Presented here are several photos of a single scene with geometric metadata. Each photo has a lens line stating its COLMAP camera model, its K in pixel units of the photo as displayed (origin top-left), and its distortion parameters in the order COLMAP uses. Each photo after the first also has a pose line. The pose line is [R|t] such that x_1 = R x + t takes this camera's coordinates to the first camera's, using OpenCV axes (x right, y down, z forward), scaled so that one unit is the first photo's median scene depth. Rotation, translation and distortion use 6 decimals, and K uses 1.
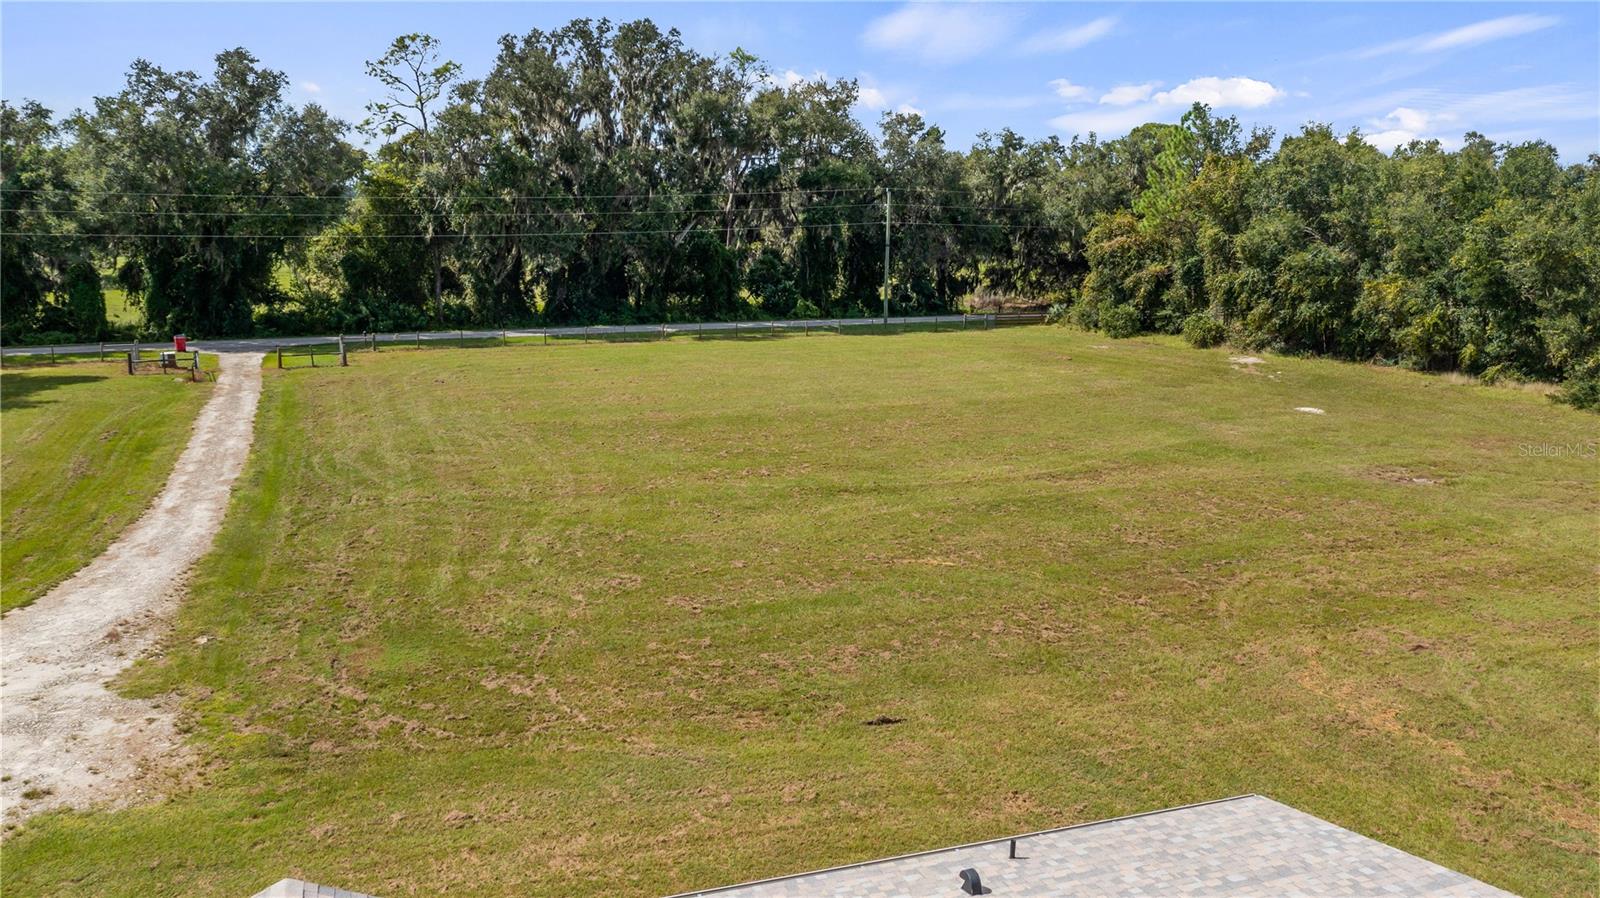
lens RADIAL K [[1285.1, 0, 800.3], [0, 1285.1, 475.4], [0, 0, 1]] dist [-0.011270, -0.004605]
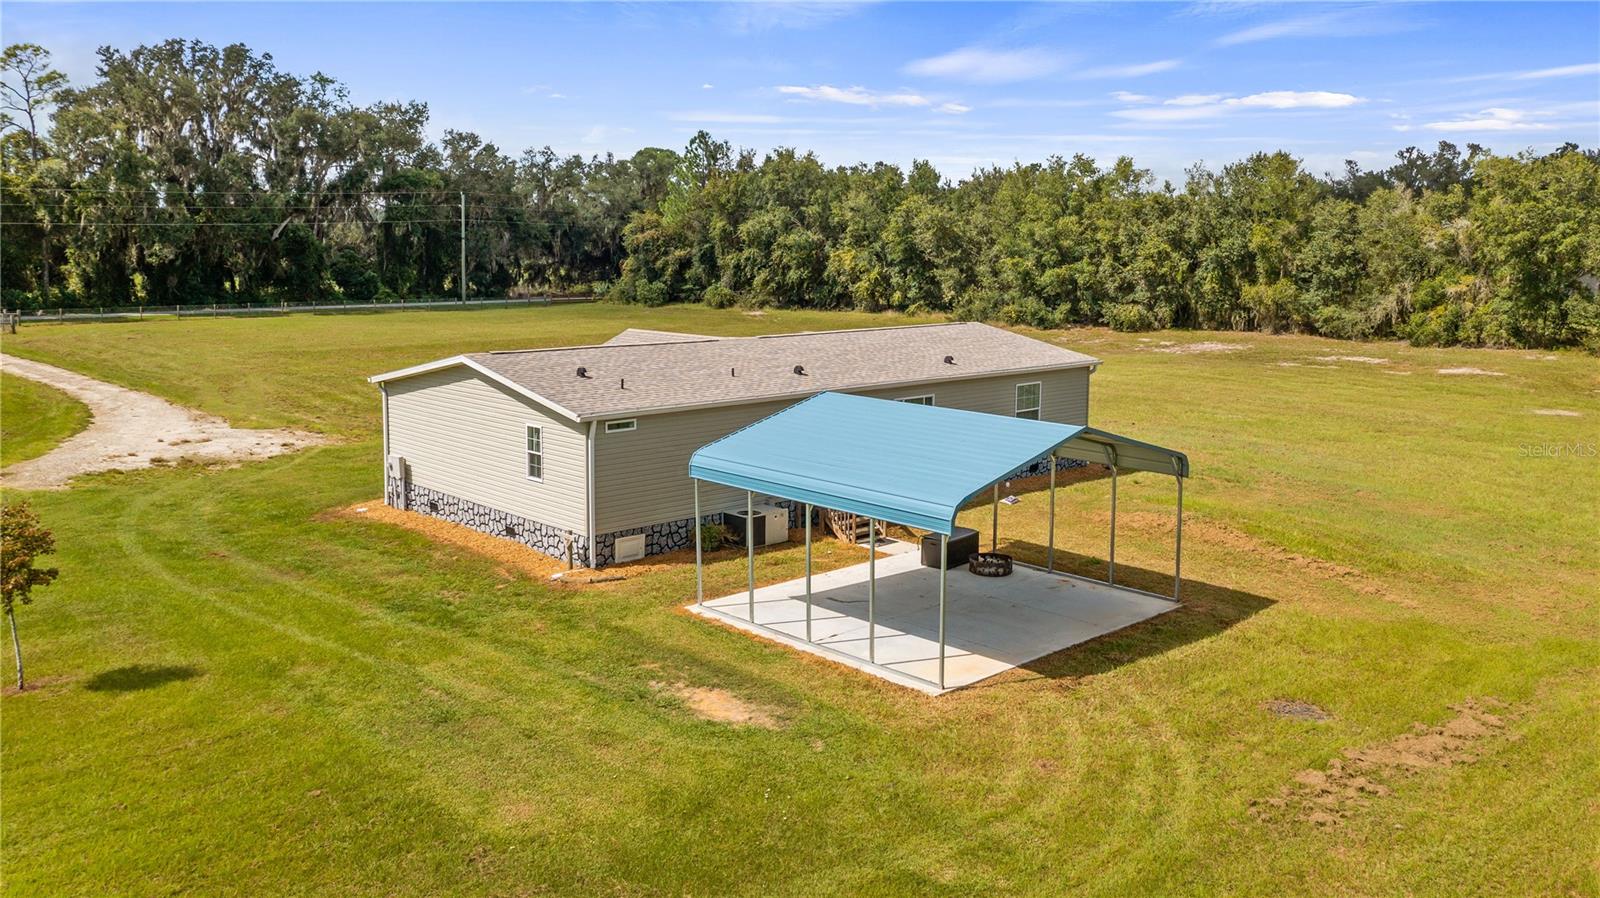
lens RADIAL K [[1257.3, 0, 800.0], [0, 1257.3, 449.0], [0, 0, 1]] dist [-0.019100, -0.004054]
pose [[0.914245, -0.063111, 0.400215, -0.141302], [0.078119, 0.996717, -0.021279, 0.077632], [-0.397559, 0.050719, 0.916174, -0.229343]]
